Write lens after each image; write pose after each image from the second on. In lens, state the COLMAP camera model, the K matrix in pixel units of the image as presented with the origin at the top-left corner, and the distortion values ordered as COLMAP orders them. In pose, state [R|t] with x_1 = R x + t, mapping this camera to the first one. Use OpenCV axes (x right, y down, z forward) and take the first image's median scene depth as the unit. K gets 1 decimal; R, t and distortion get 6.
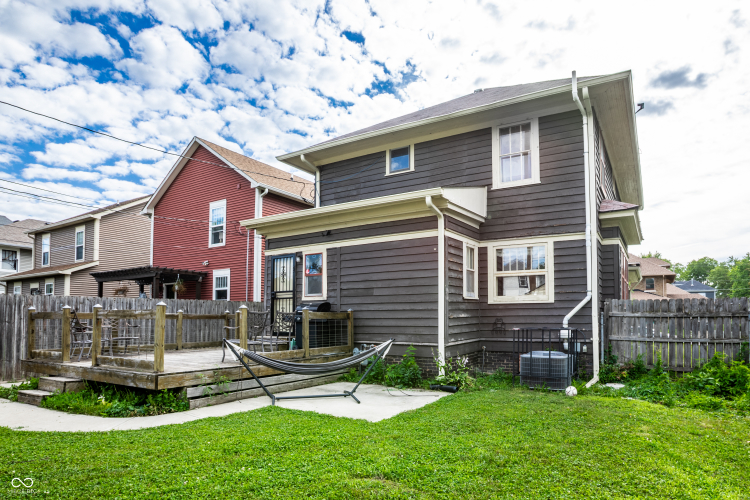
lens RADIAL K [[420.8, 0, 427.8], [0, 420.8, 300.8], [0, 0, 1]] dist [-0.035793, 0.001238]
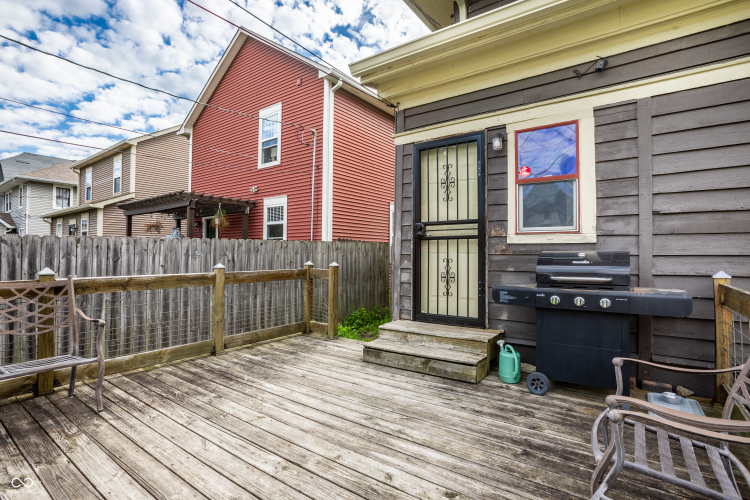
lens RADIAL K [[364.0, 0, 378.6], [0, 364.0, 241.8], [0, 0, 1]] dist [-0.069610, 0.026606]
pose [[0.992124, 0.003268, -0.125214, -0.376223], [-0.001777, 0.999926, 0.012017, -0.006112], [0.125244, -0.011700, 0.992057, 0.626090]]
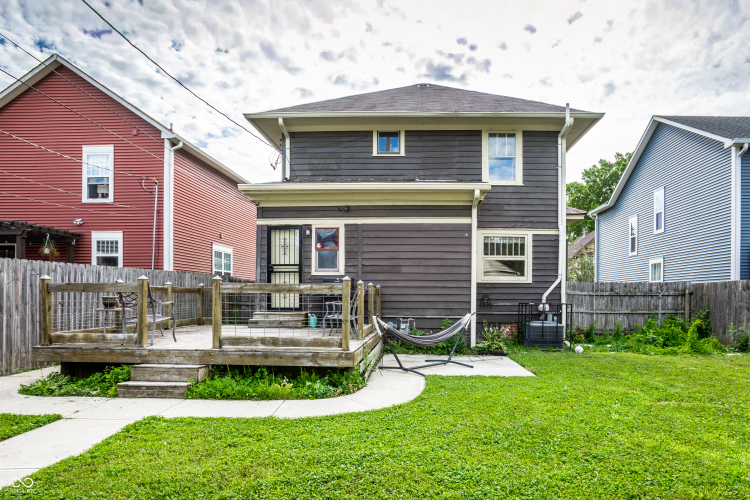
lens RADIAL K [[416.4, 0, 396.8], [0, 416.4, 296.6], [0, 0, 1]] dist [-0.029204, 0.002177]
pose [[0.903065, 0.006578, 0.429454, -0.529220], [-0.028002, 0.998657, 0.043586, 0.001862], [-0.428591, -0.051386, 0.902036, 0.039781]]
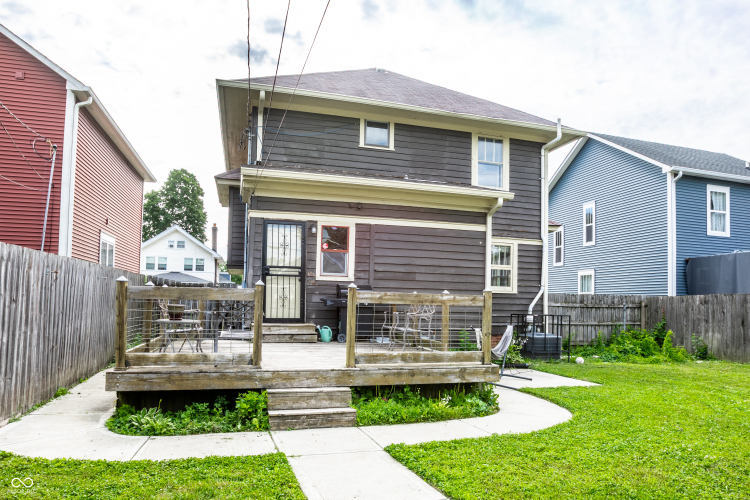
lens RADIAL K [[498.0, 0, 375.7], [0, 498.0, 279.6], [0, 0, 1]] dist [-0.028876, -0.000725]
pose [[0.725626, 0.050159, 0.686259, -0.879449], [-0.052747, 0.998460, -0.017205, 0.009130], [-0.686065, -0.023714, 0.727154, 0.199902]]
